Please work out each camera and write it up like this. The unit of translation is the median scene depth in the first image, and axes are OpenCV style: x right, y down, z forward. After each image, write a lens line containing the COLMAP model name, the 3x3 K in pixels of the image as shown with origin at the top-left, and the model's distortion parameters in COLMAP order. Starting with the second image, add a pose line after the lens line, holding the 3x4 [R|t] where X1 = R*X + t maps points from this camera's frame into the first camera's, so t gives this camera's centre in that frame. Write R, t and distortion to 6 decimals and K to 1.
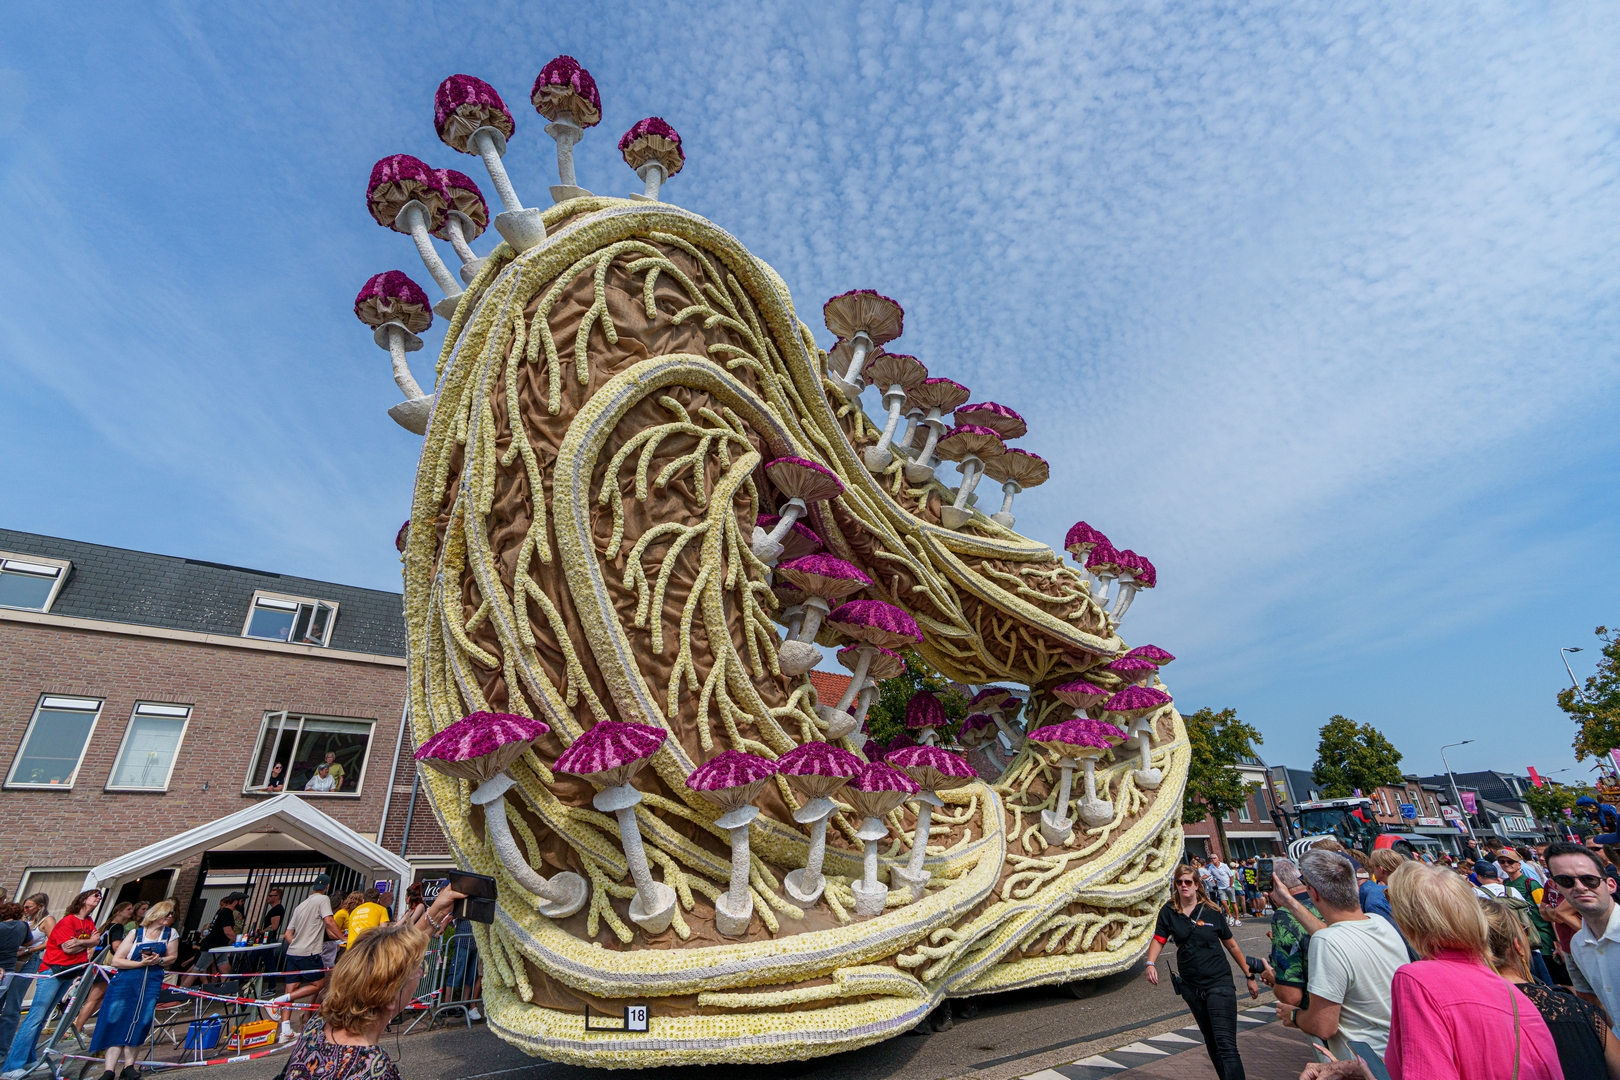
lens RADIAL K [[746.7, 0, 811.0], [0, 746.7, 501.3], [0, 0, 1]] dist [0.002064, 0.000392]
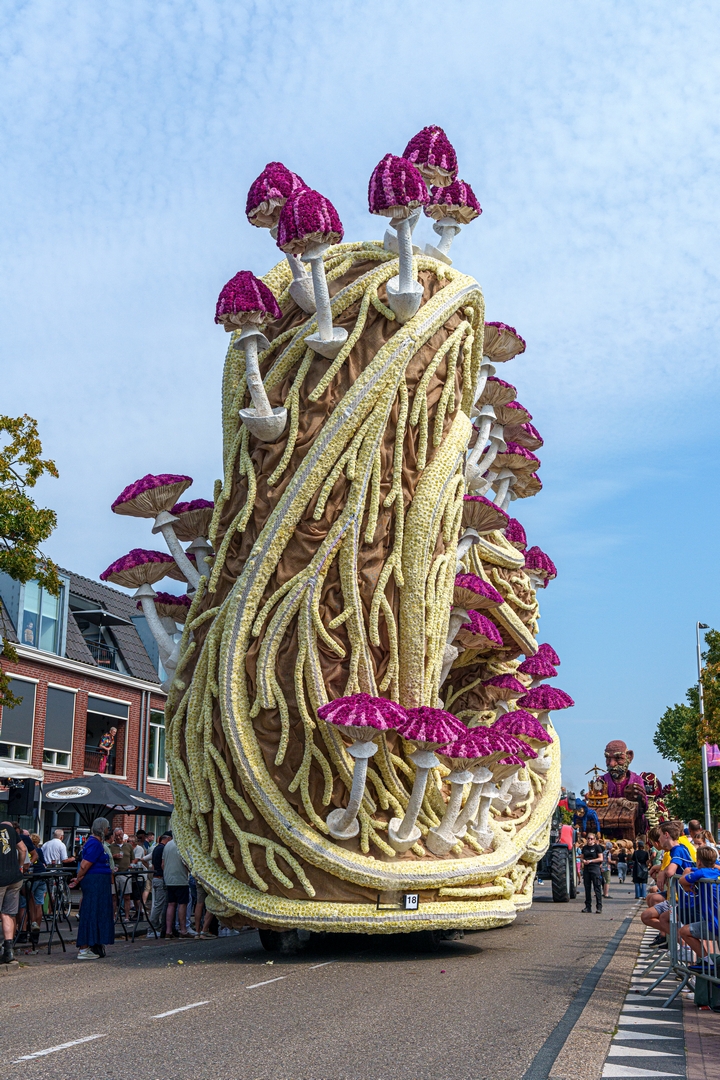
lens RADIAL K [[1222.3, 0, 360.0], [0, 1222.3, 540.0], [0, 0, 1]] dist [0.014896, 0.018773]
pose [[0.836886, 0.157053, 0.524363, -1.309741], [-0.252021, 0.960934, 0.114415, -0.188508], [-0.485909, -0.227903, 0.843773, -0.636572]]
